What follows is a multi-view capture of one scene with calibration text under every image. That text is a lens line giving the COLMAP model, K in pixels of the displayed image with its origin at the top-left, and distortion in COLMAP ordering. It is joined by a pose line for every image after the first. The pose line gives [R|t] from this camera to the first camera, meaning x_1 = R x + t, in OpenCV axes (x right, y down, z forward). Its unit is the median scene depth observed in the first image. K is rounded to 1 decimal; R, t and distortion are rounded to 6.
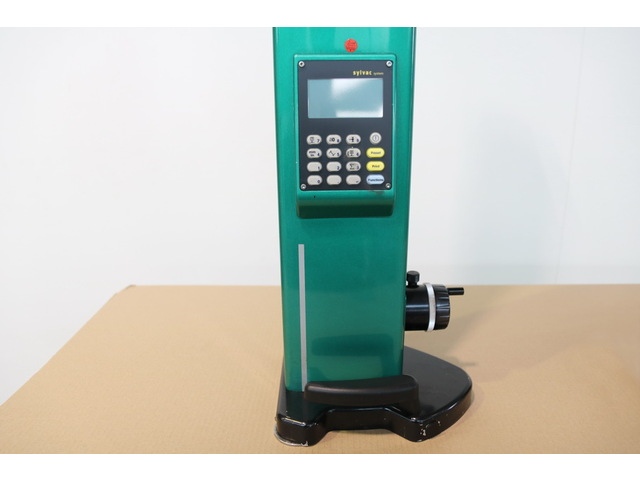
lens RADIAL K [[482.3, 0, 319.5], [0, 482.3, 239.8], [0, 0, 1]] dist [-0.074539, -0.002388]
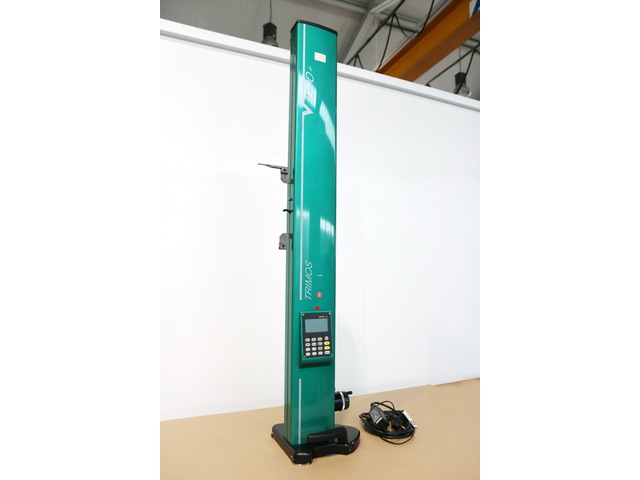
lens RADIAL K [[387.9, 0, 337.6], [0, 387.9, 233.8], [0, 0, 1]] dist [-0.075790, 0.006066]
pose [[0.893170, 0.061800, 0.445453, -0.915542], [0.116342, 0.925042, -0.361611, 0.060891], [-0.434410, 0.374805, 0.819029, -1.213878]]
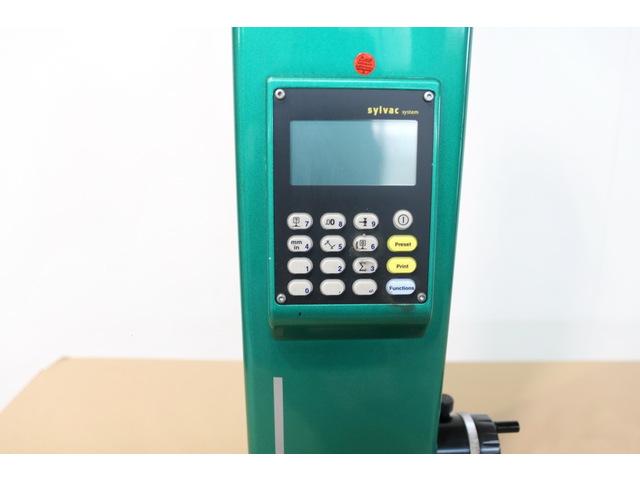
lens RADIAL K [[520.9, 0, 323.4], [0, 520.9, 245.1], [0, 0, 1]] dist [-0.066056, 0.003806]
pose [[0.998962, 0.009329, 0.044591, -0.010708], [-0.009059, 0.999939, -0.006245, -0.172757], [-0.044647, 0.005835, 0.998986, 0.353374]]
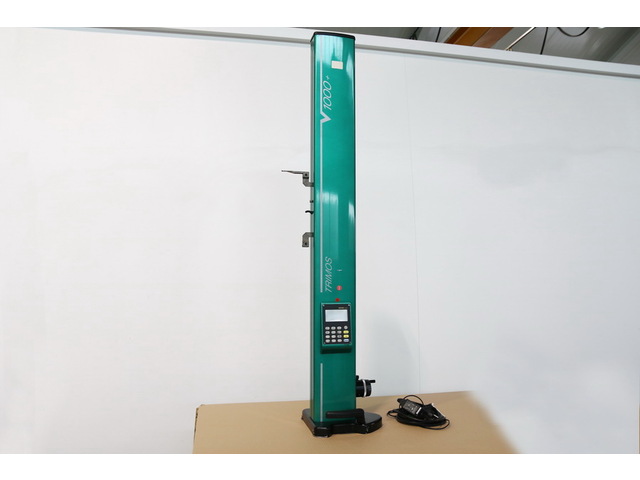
lens RADIAL K [[482.3, 0, 331.3], [0, 482.3, 246.4], [0, 0, 1]] dist [-0.074539, -0.002388]
pose [[0.971563, 0.029341, 0.234956, -0.751131], [0.057310, 0.933648, -0.353577, 0.415902], [-0.229741, 0.356988, 0.905416, -2.095073]]
